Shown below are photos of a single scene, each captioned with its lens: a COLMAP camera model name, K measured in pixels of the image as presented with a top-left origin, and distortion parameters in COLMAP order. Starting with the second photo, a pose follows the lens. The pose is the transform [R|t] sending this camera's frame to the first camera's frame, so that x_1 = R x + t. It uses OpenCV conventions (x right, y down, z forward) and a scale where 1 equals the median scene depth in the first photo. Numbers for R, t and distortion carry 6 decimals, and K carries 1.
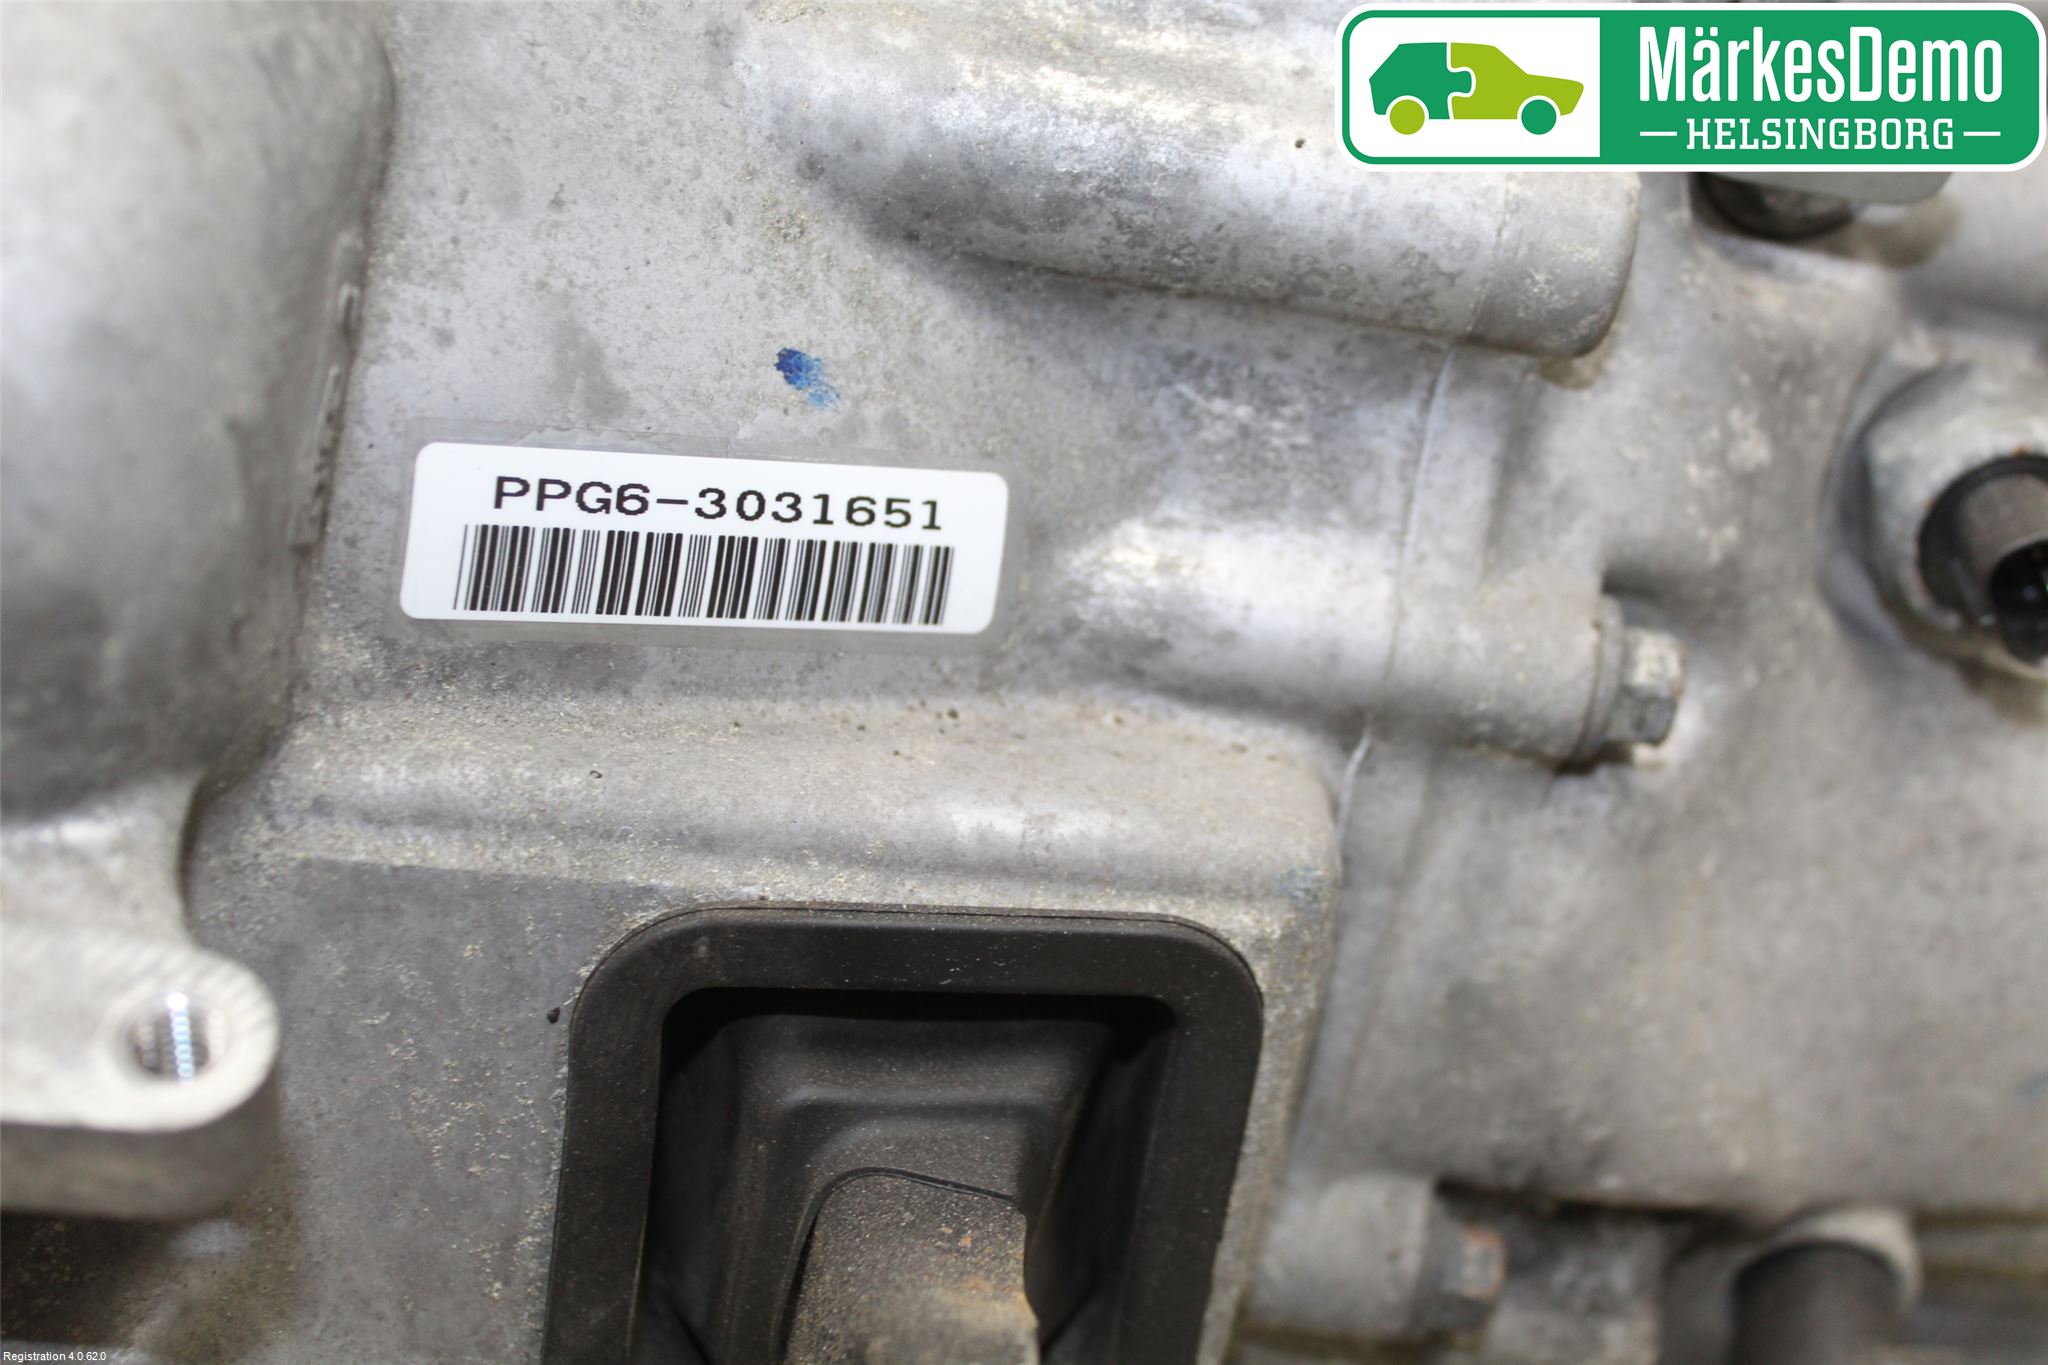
lens RADIAL K [[3007.5, 0, 1028.4], [0, 3007.5, 734.2], [0, 0, 1]] dist [-0.064719, 0.016821]
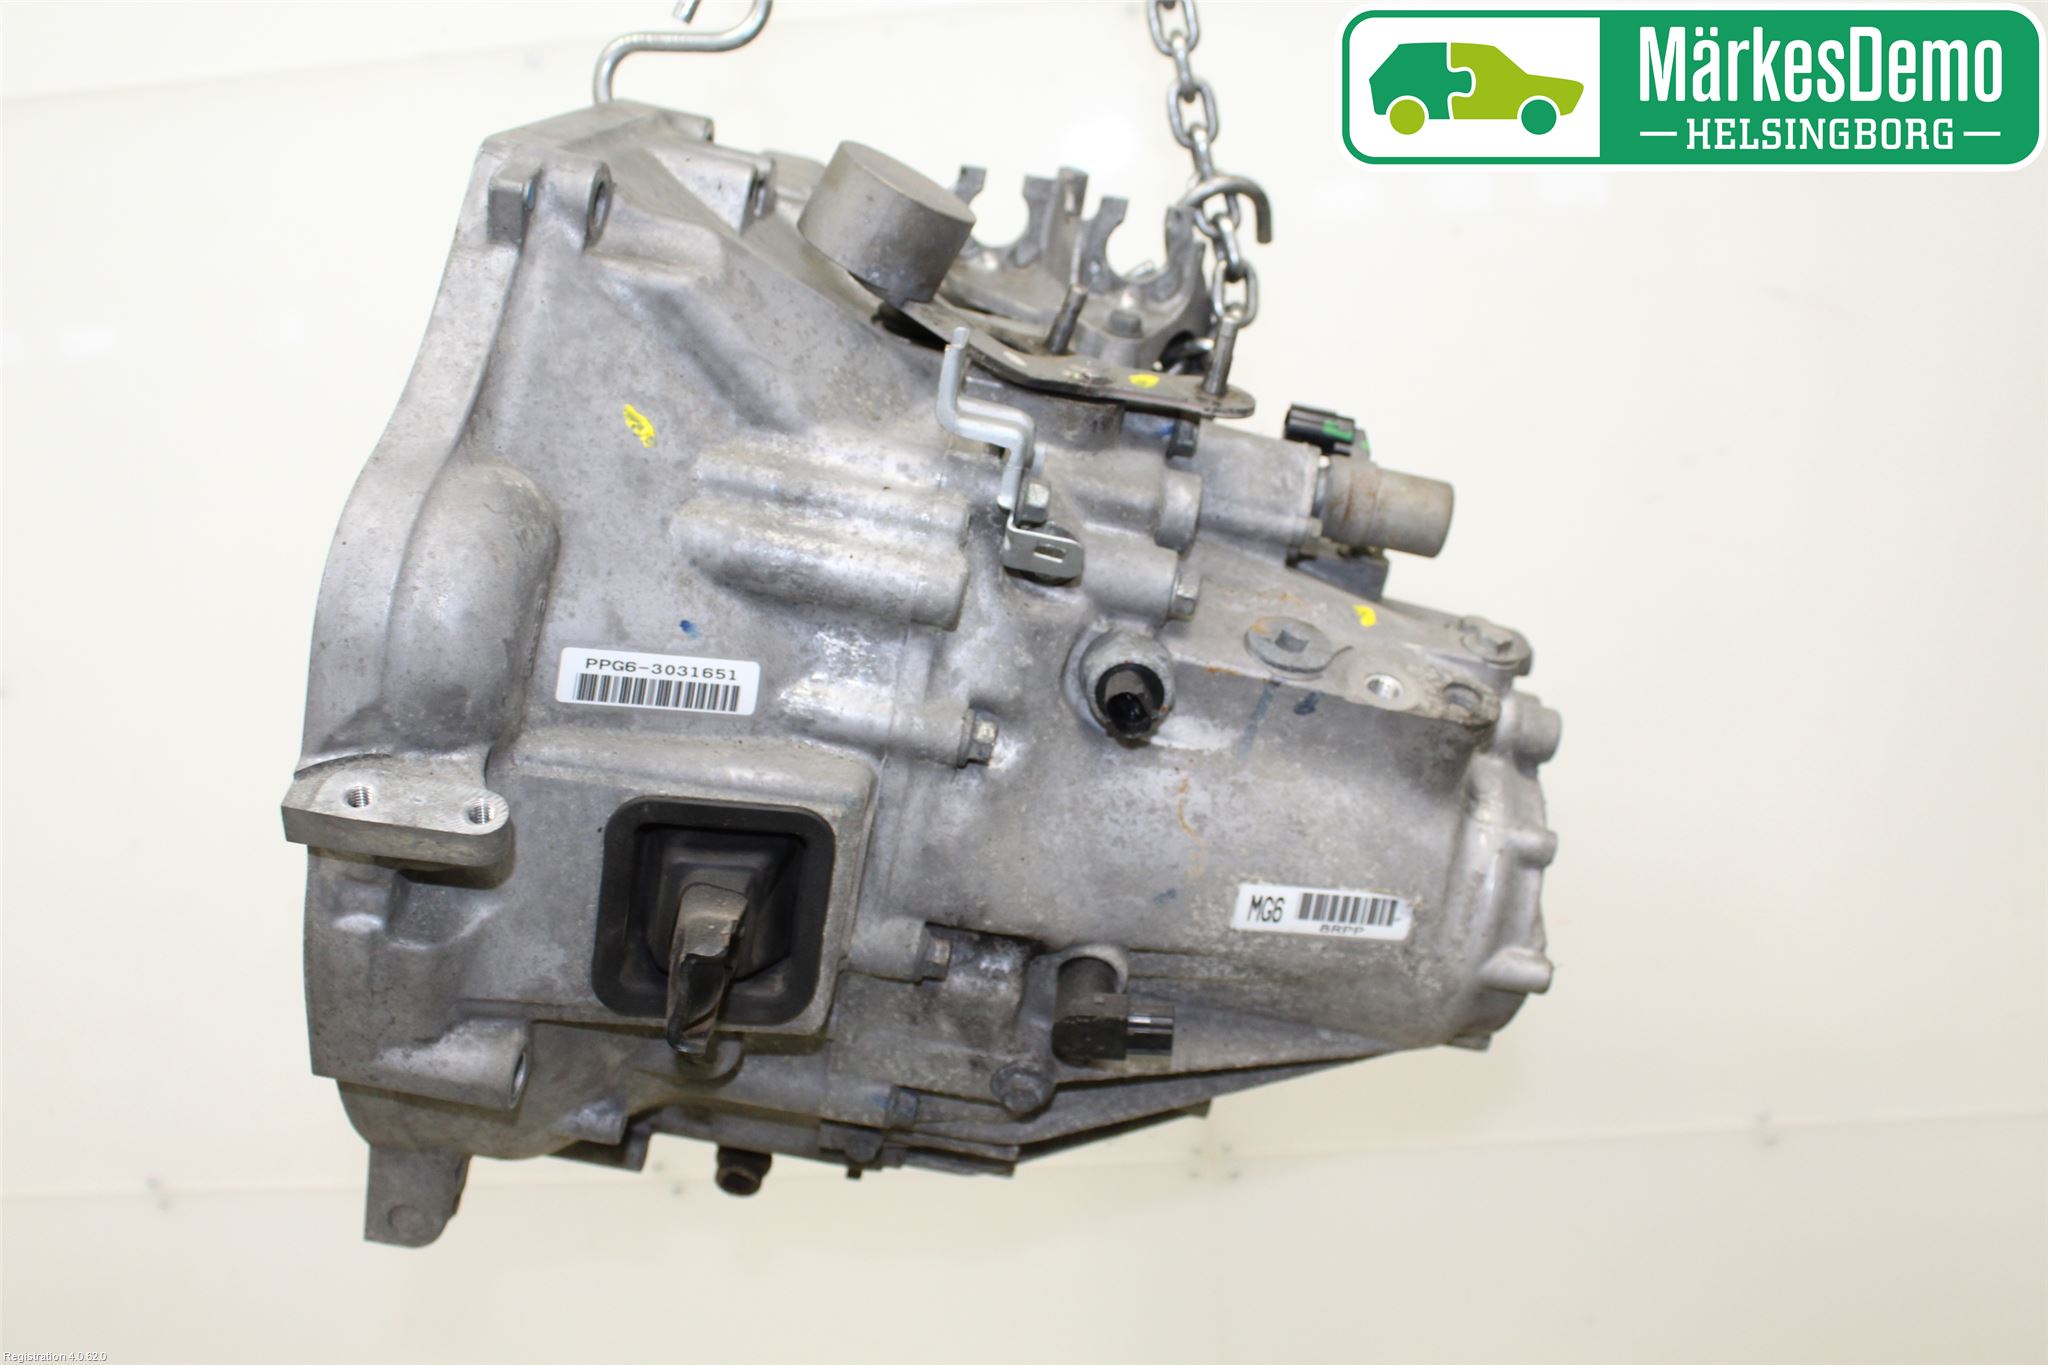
lens RADIAL K [[2005.6, 0, 1024.0], [0, 2005.6, 682.5], [0, 0, 1]] dist [-0.186402, 0.001355]
pose [[0.999630, 0.021124, -0.017127, 0.303084], [-0.022561, 0.995815, -0.088559, 0.108916], [0.015185, 0.088912, 0.995924, -1.025851]]
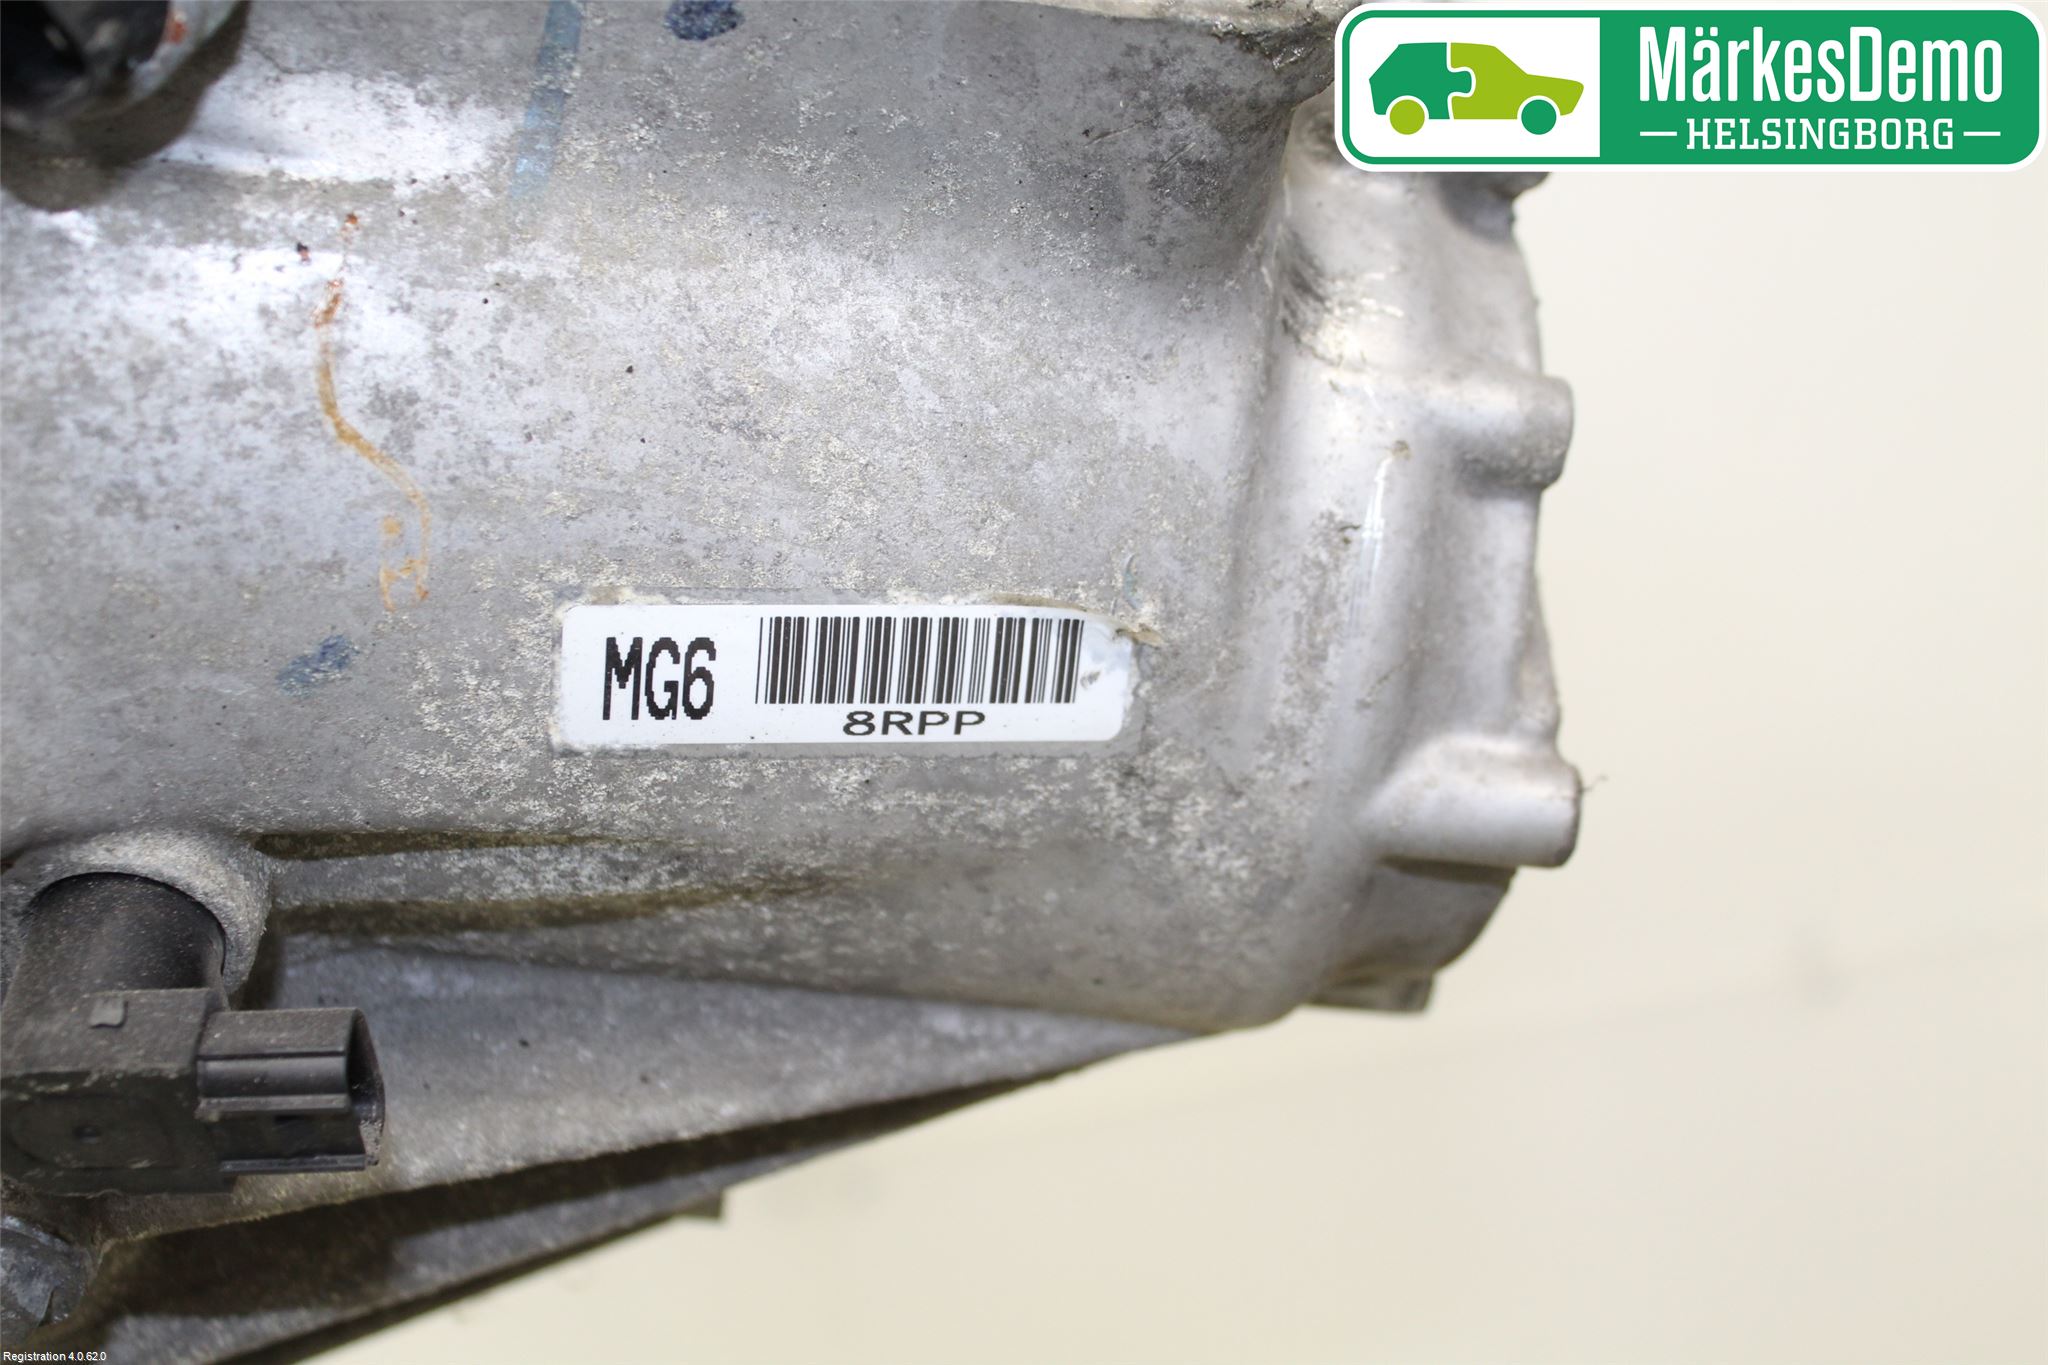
lens RADIAL K [[3007.5, 0, 1028.4], [0, 3007.5, 734.2], [0, 0, 1]] dist [-0.064719, 0.016821]
pose [[0.997490, -0.059301, 0.038692, 0.639595], [0.057435, 0.997210, 0.047676, 0.134609], [-0.041412, -0.045334, 0.998113, 0.188727]]
